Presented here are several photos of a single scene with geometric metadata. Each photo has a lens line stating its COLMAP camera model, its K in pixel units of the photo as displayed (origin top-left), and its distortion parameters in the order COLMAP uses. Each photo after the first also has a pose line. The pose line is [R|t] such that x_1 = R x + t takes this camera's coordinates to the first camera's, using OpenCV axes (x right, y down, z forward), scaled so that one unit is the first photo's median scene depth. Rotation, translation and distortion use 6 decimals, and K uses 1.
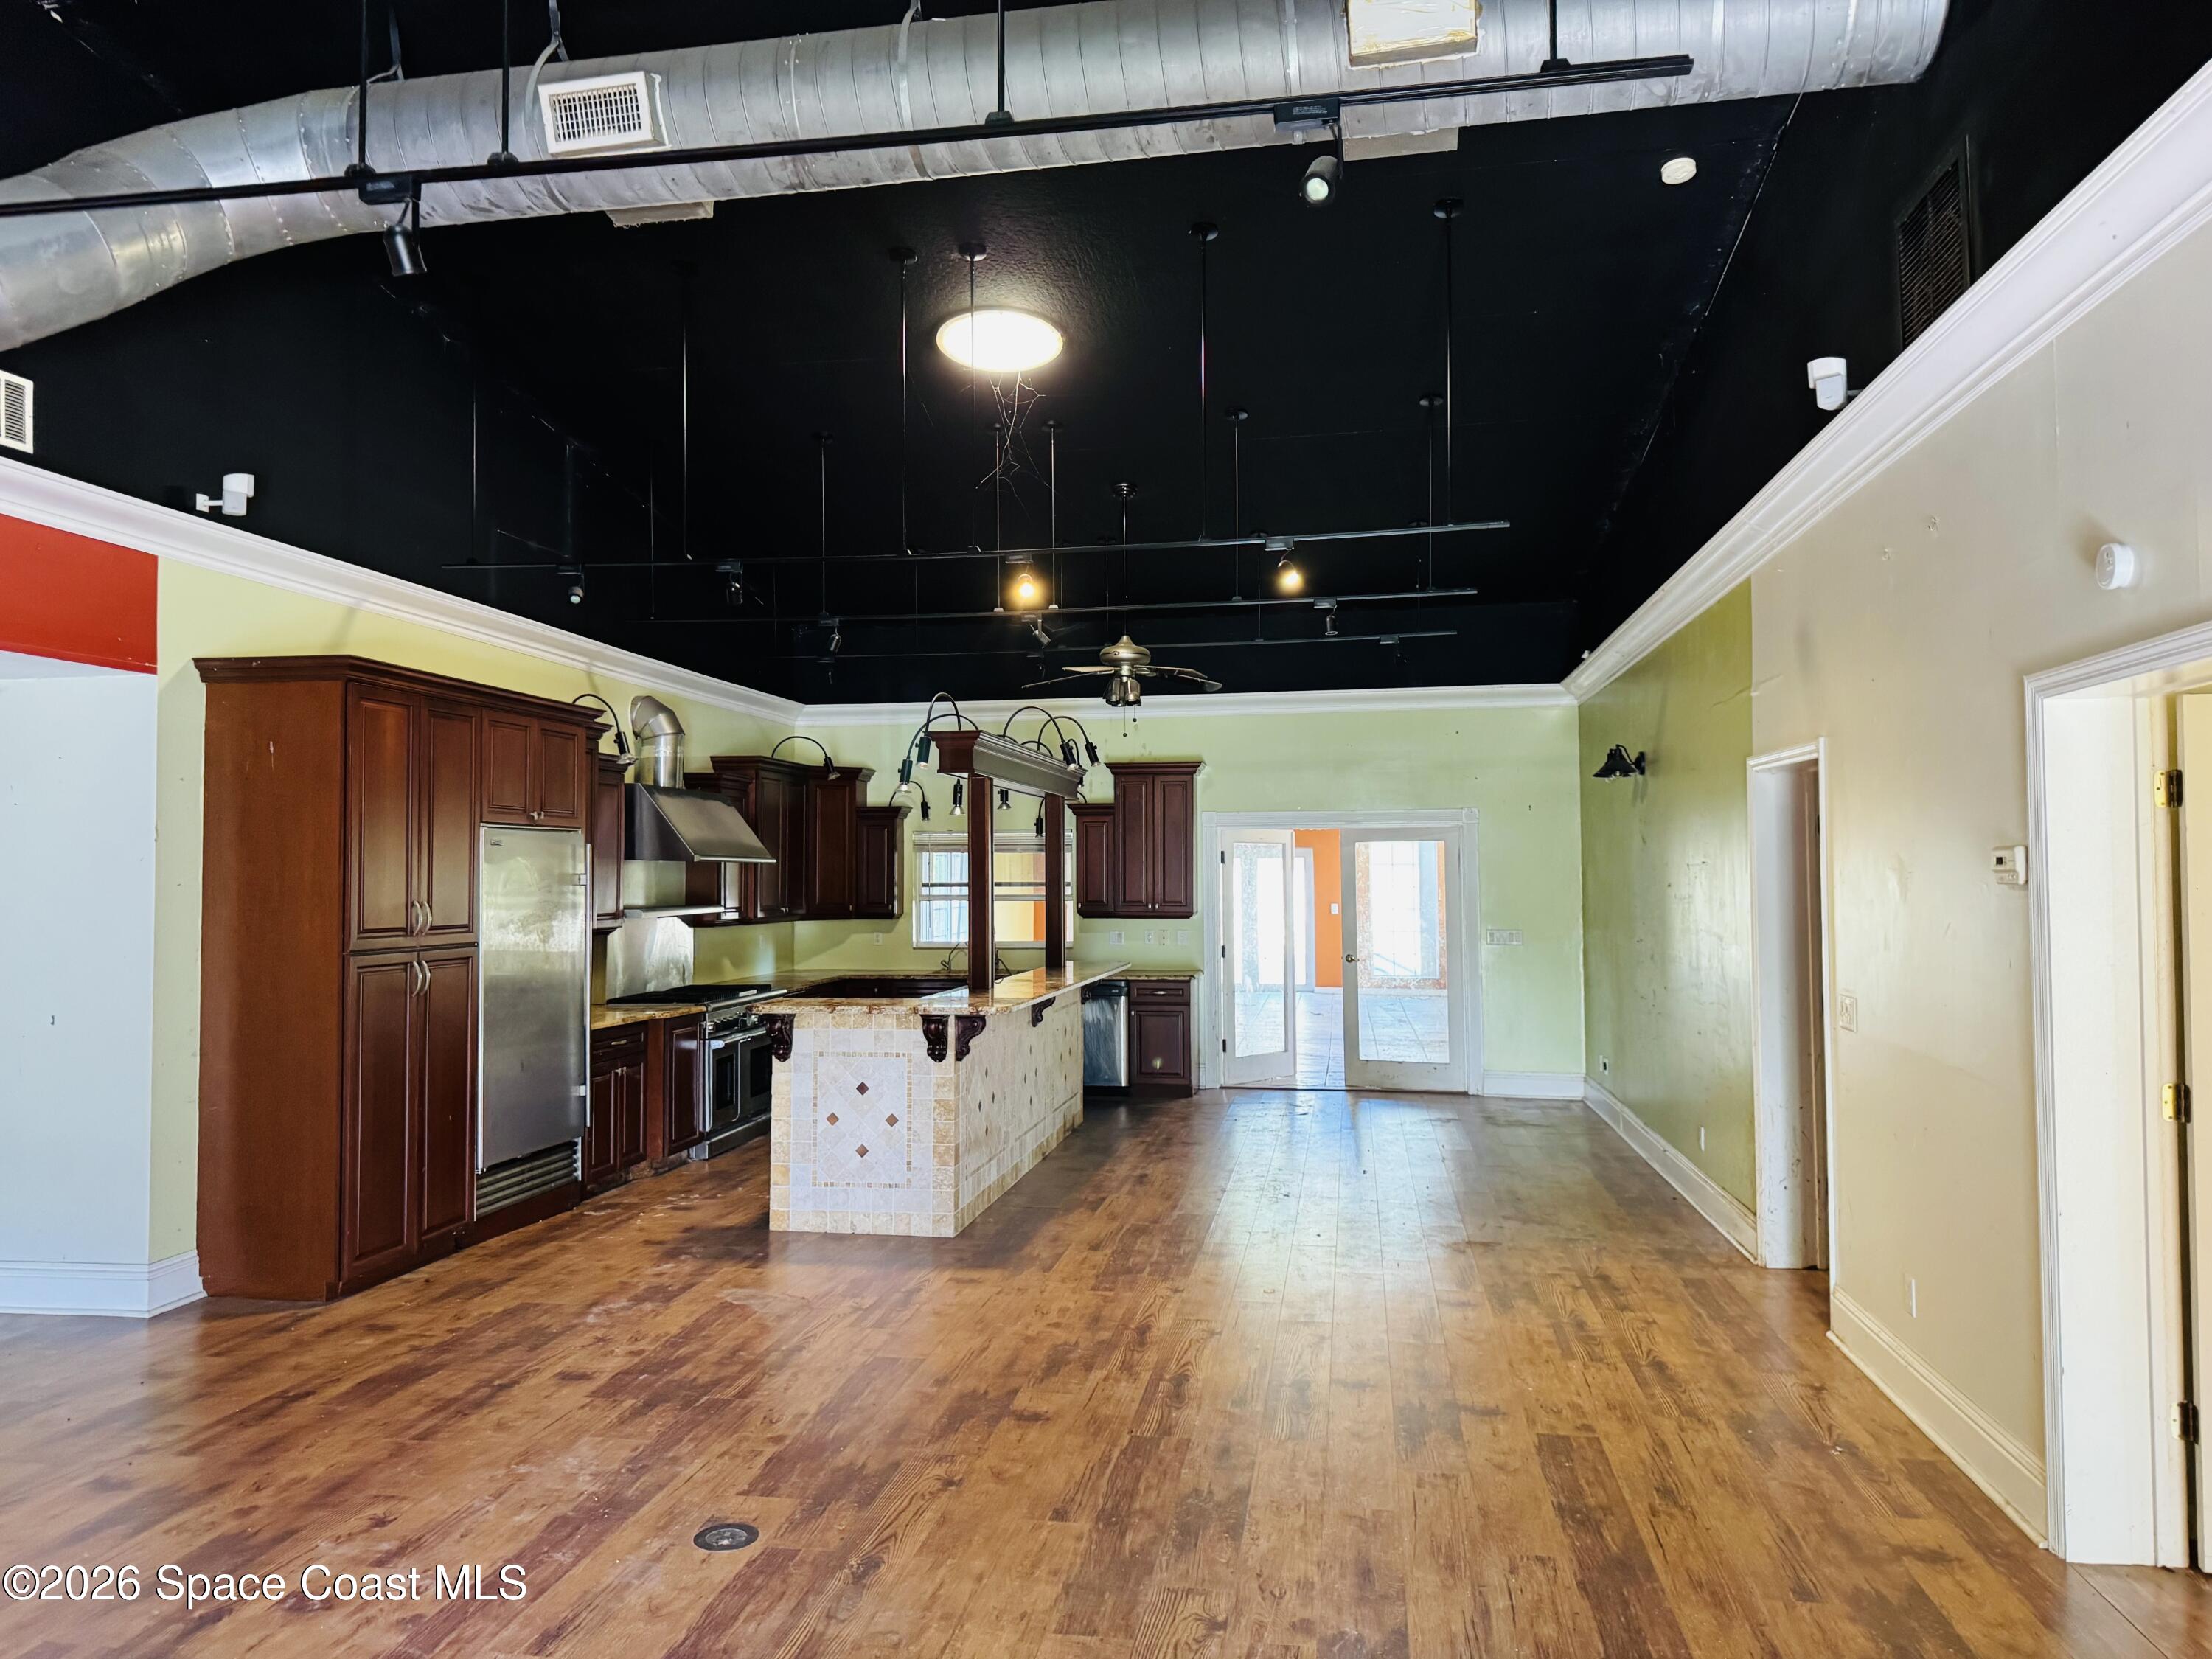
lens RADIAL K [[1534.4, 0, 1102.4], [0, 1534.4, 826.9], [0, 0, 1]] dist [-0.005257, -0.002382]
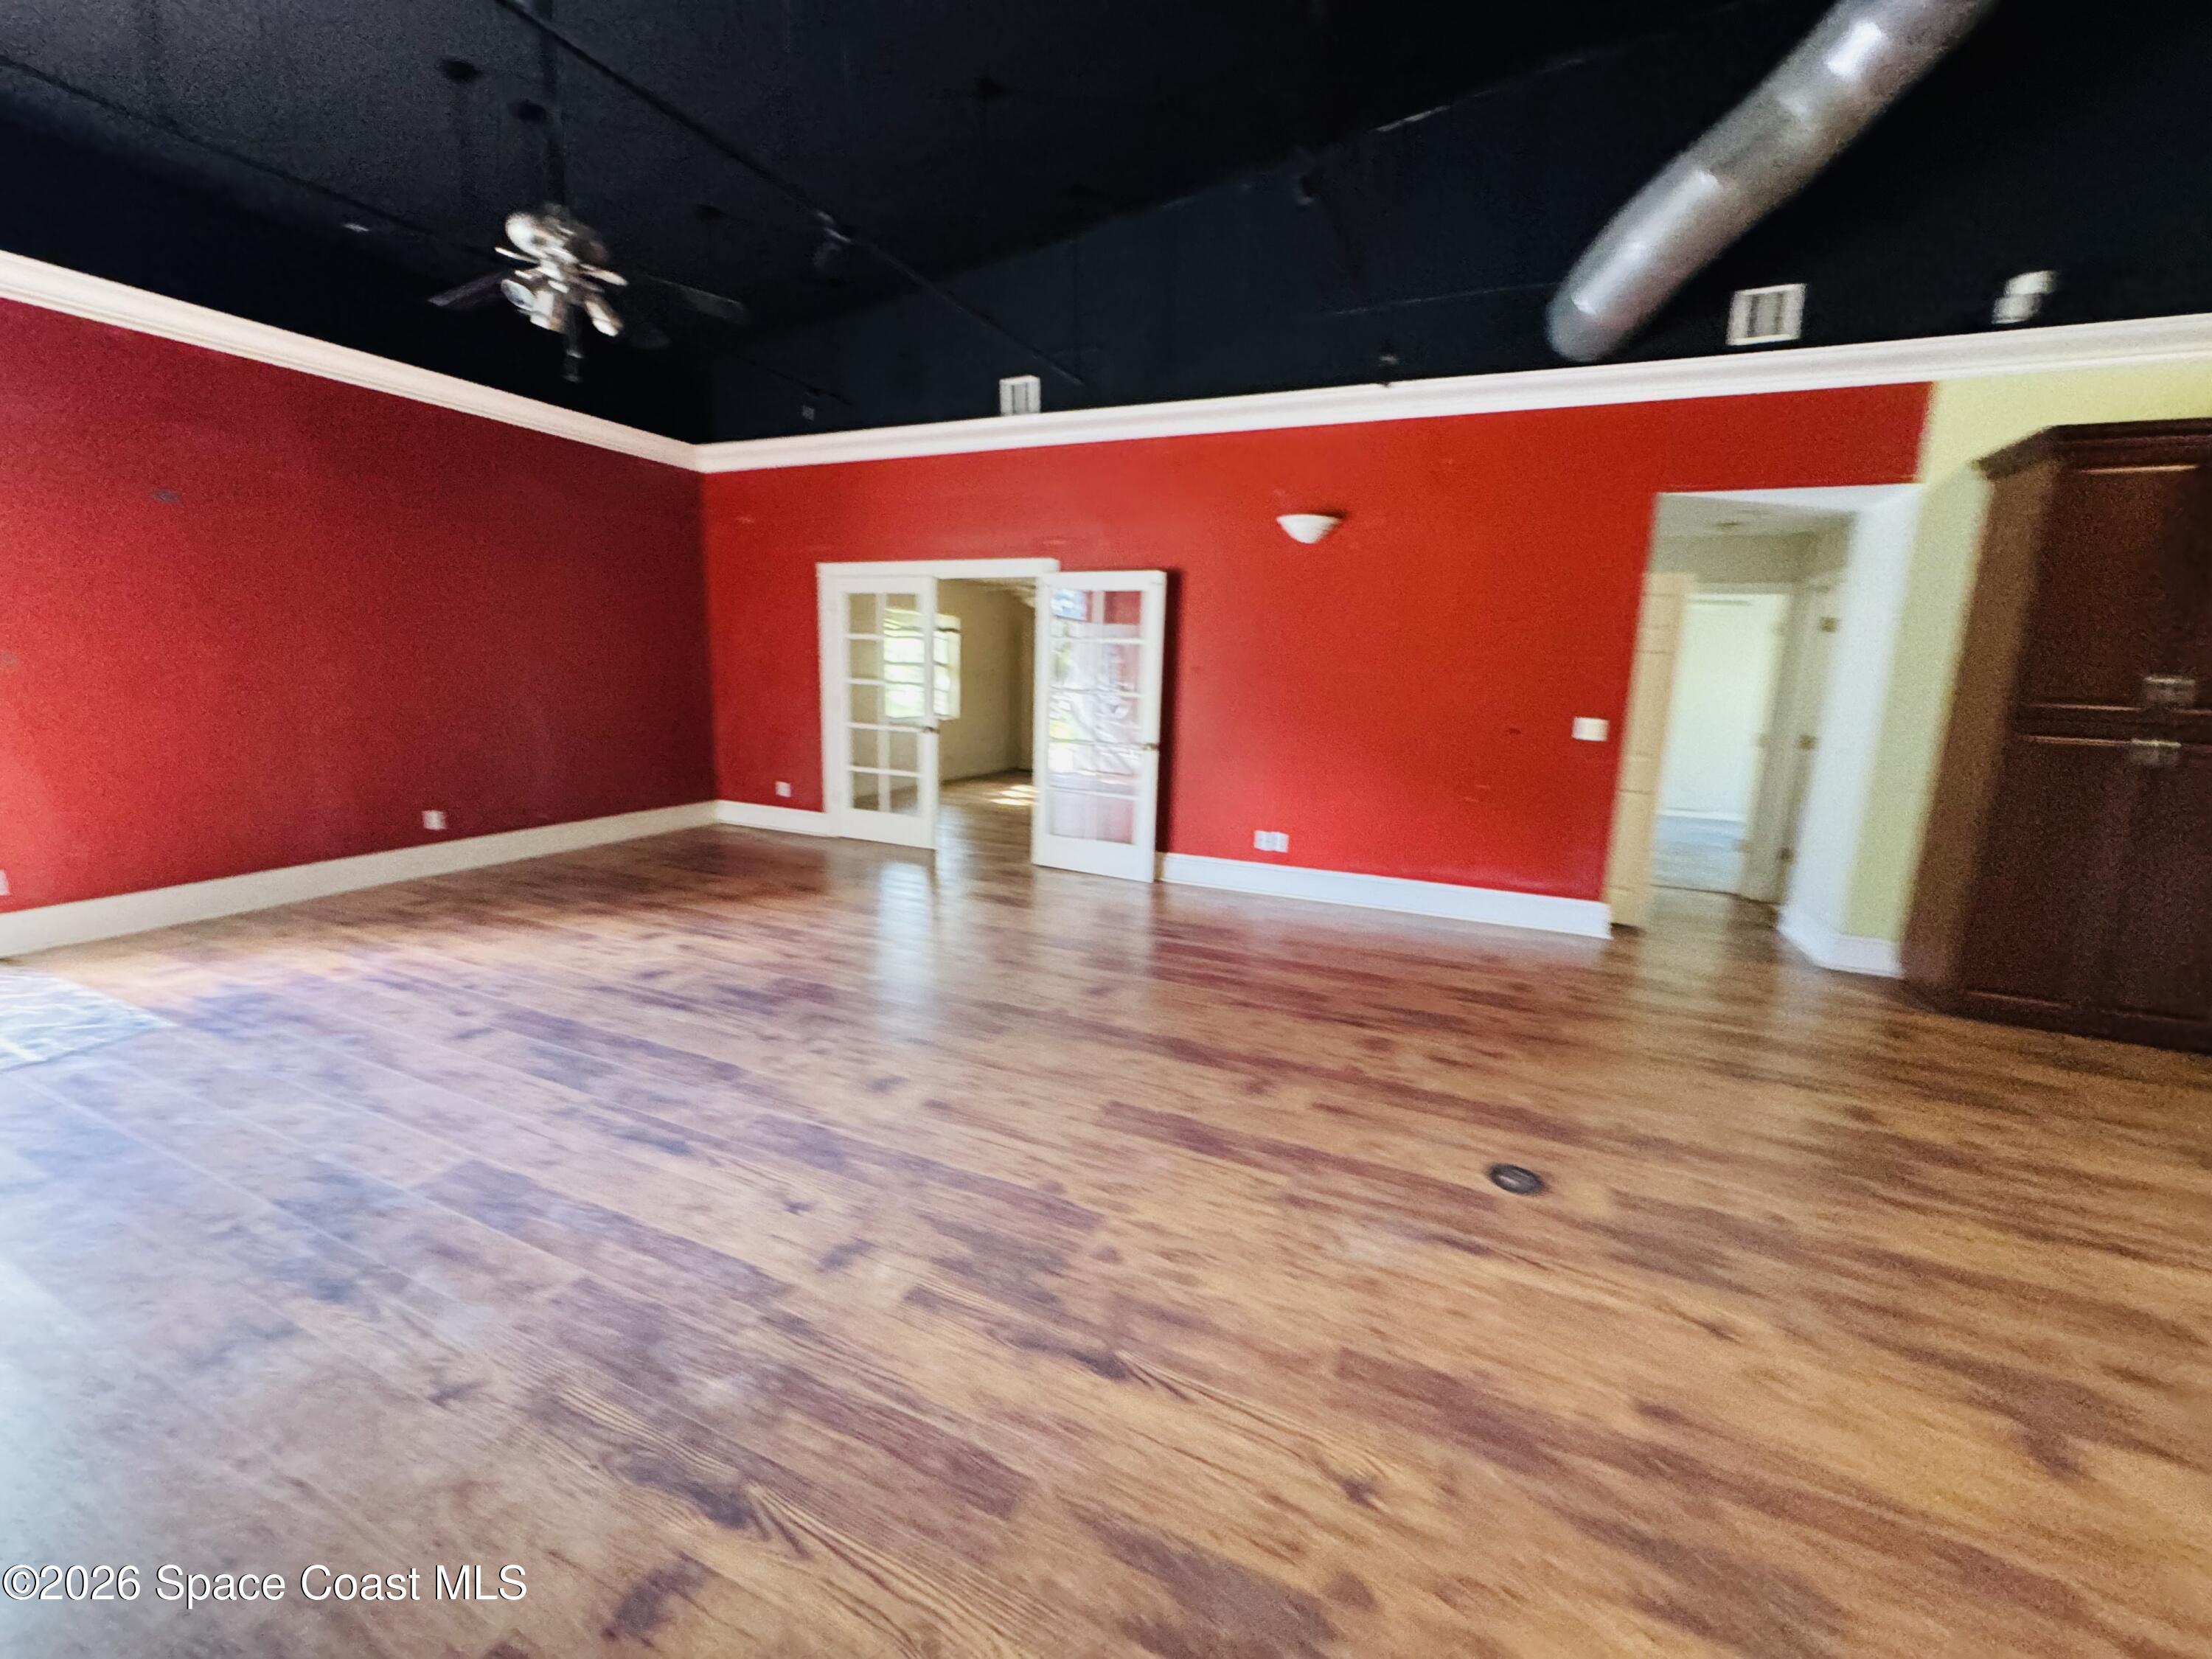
lens RADIAL K [[875.2, 0, 1103.5], [0, 875.2, 831.7], [0, 0, 1]] dist [-0.001920, -0.000051]
pose [[-0.242710, 0.185599, -0.952179, 0.364583], [0.002112, 0.981627, 0.190801, 0.056581], [0.970097, 0.044298, -0.238643, 0.709985]]
